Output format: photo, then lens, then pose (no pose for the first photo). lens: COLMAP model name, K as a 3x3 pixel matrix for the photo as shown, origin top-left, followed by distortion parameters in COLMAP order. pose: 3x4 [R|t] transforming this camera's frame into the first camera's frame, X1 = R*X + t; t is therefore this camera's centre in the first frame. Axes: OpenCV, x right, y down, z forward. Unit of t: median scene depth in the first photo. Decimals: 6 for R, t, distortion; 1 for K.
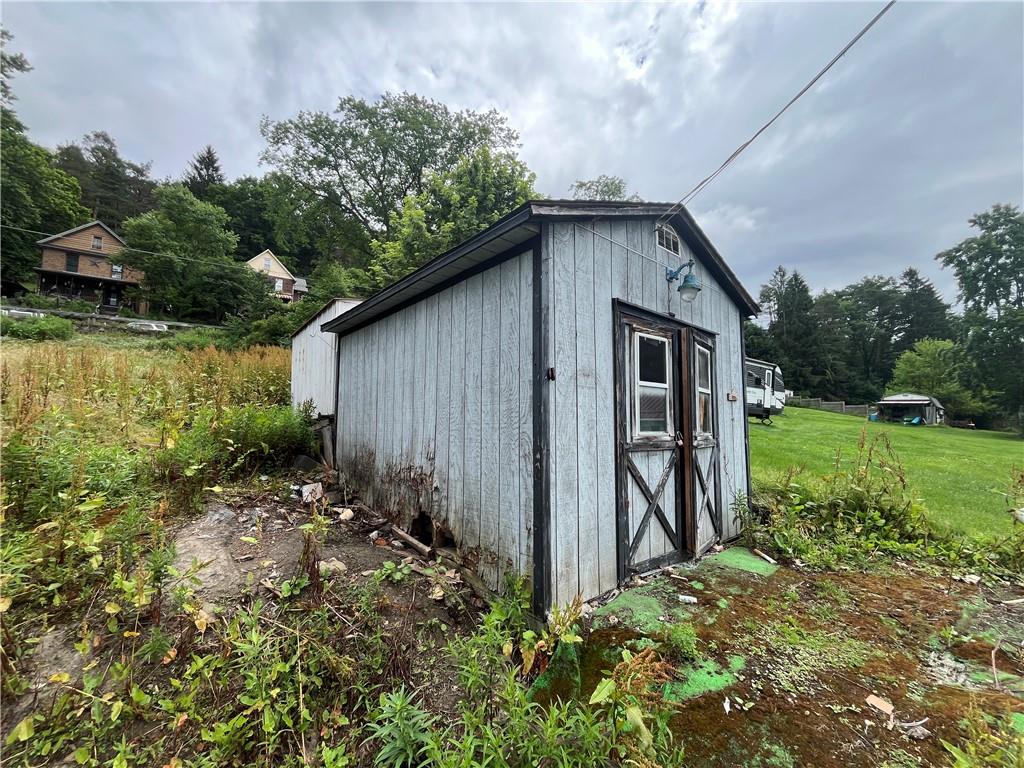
lens RADIAL K [[417.6, 0, 510.5], [0, 417.6, 386.6], [0, 0, 1]] dist [0.000224, 0.000066]
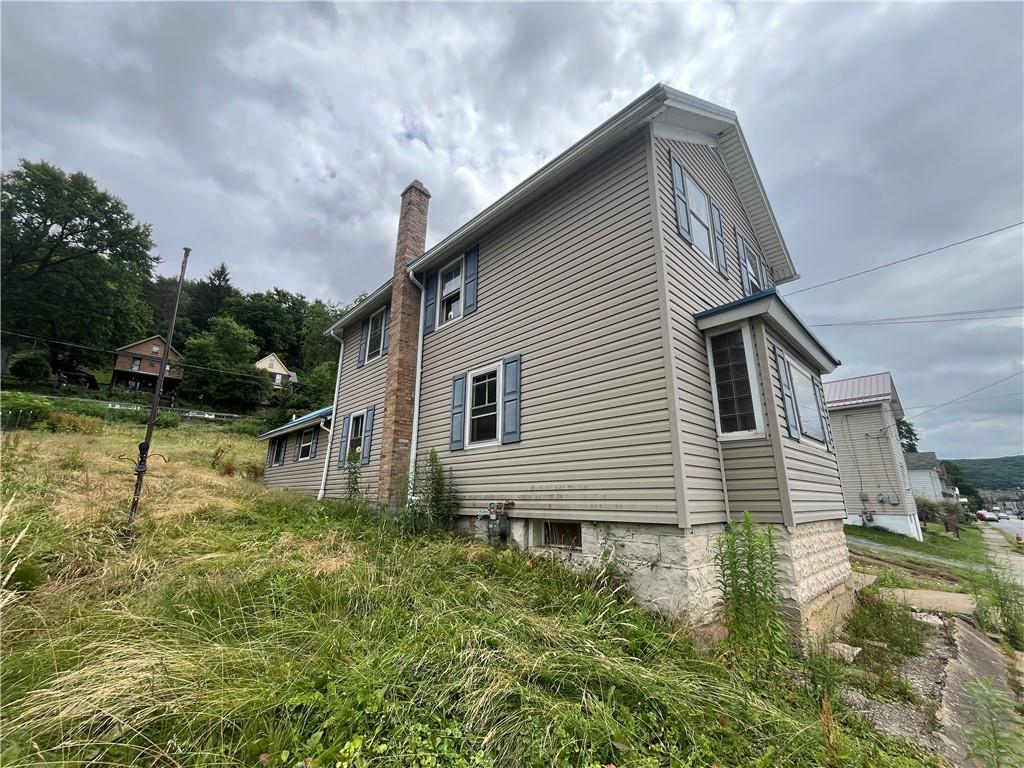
lens RADIAL K [[417.6, 0, 510.5], [0, 417.6, 386.6], [0, 0, 1]] dist [0.000224, 0.000066]
pose [[0.995156, 0.030397, 0.093493, 0.052599], [-0.013752, 0.984690, -0.173772, 0.000863], [-0.097343, 0.171645, 0.980338, -0.365259]]
